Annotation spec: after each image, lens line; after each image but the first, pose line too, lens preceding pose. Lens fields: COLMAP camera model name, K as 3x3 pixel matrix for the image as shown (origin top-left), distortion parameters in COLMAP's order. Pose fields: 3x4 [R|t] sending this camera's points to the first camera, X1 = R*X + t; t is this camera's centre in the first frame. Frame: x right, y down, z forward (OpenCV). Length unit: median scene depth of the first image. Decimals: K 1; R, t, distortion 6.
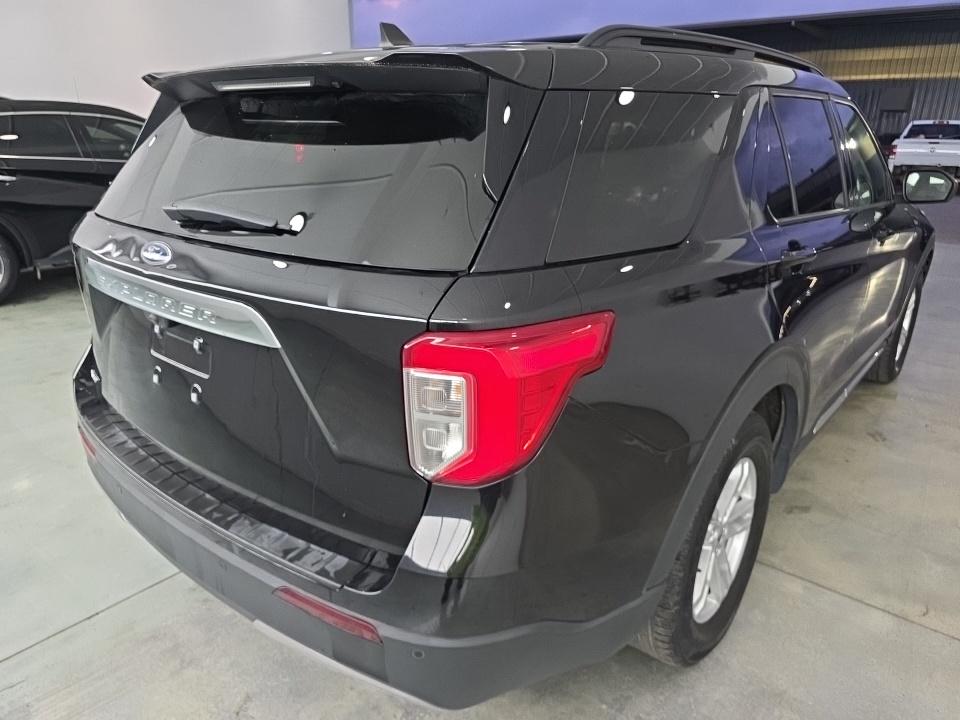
lens RADIAL K [[614.8, 0, 480.0], [0, 614.8, 360.0], [0, 0, 1]] dist [0.047092, -0.035323]
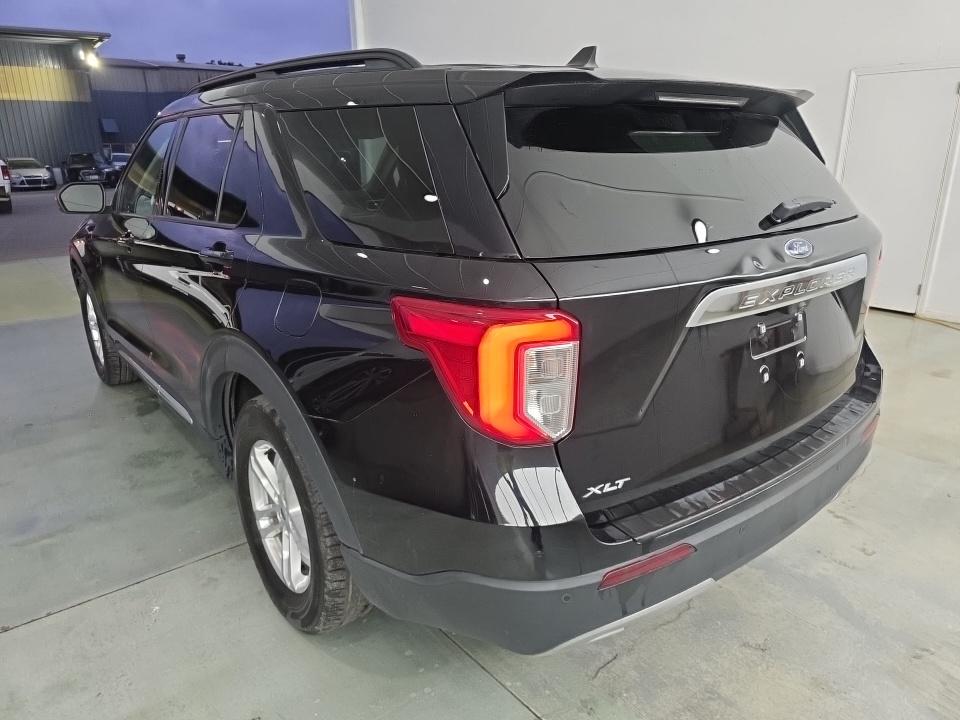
lens RADIAL K [[614.8, 0, 480.0], [0, 614.8, 360.0], [0, 0, 1]] dist [0.047092, -0.035323]
pose [[0.258290, -0.324224, 0.910036, -1.777088], [0.349086, 0.909674, 0.225016, -0.447660], [-0.900791, 0.259562, 0.348141, 1.201143]]
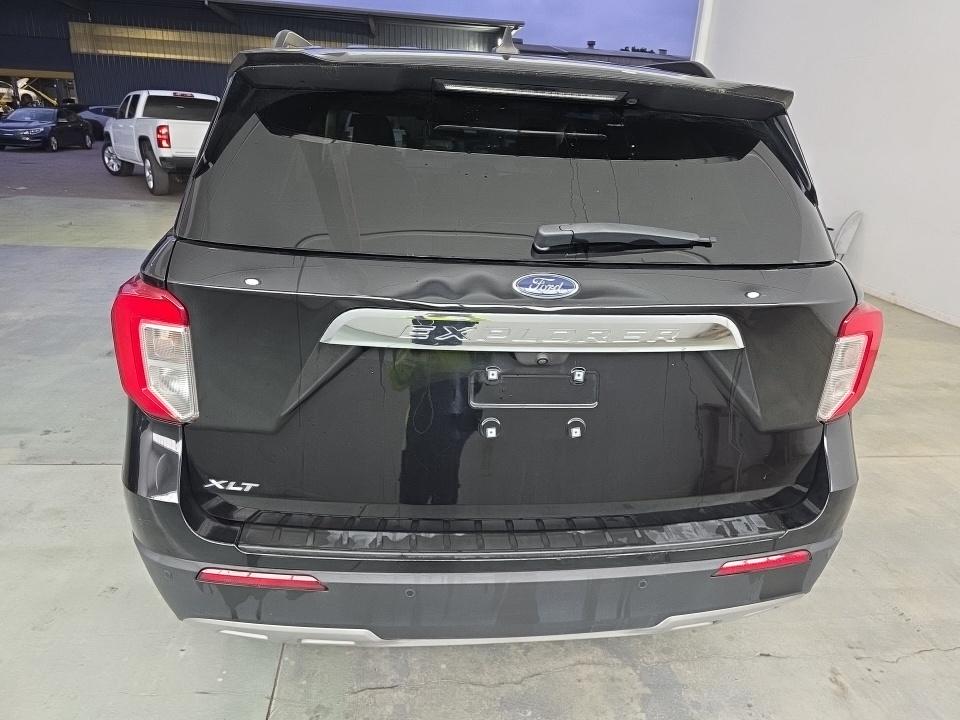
lens RADIAL K [[614.8, 0, 480.0], [0, 614.8, 360.0], [0, 0, 1]] dist [0.047092, -0.035323]
pose [[0.711240, -0.218936, 0.667986, -1.209679], [0.197331, 0.974236, 0.109203, -0.183930], [-0.674684, 0.054145, 0.736118, 0.429374]]
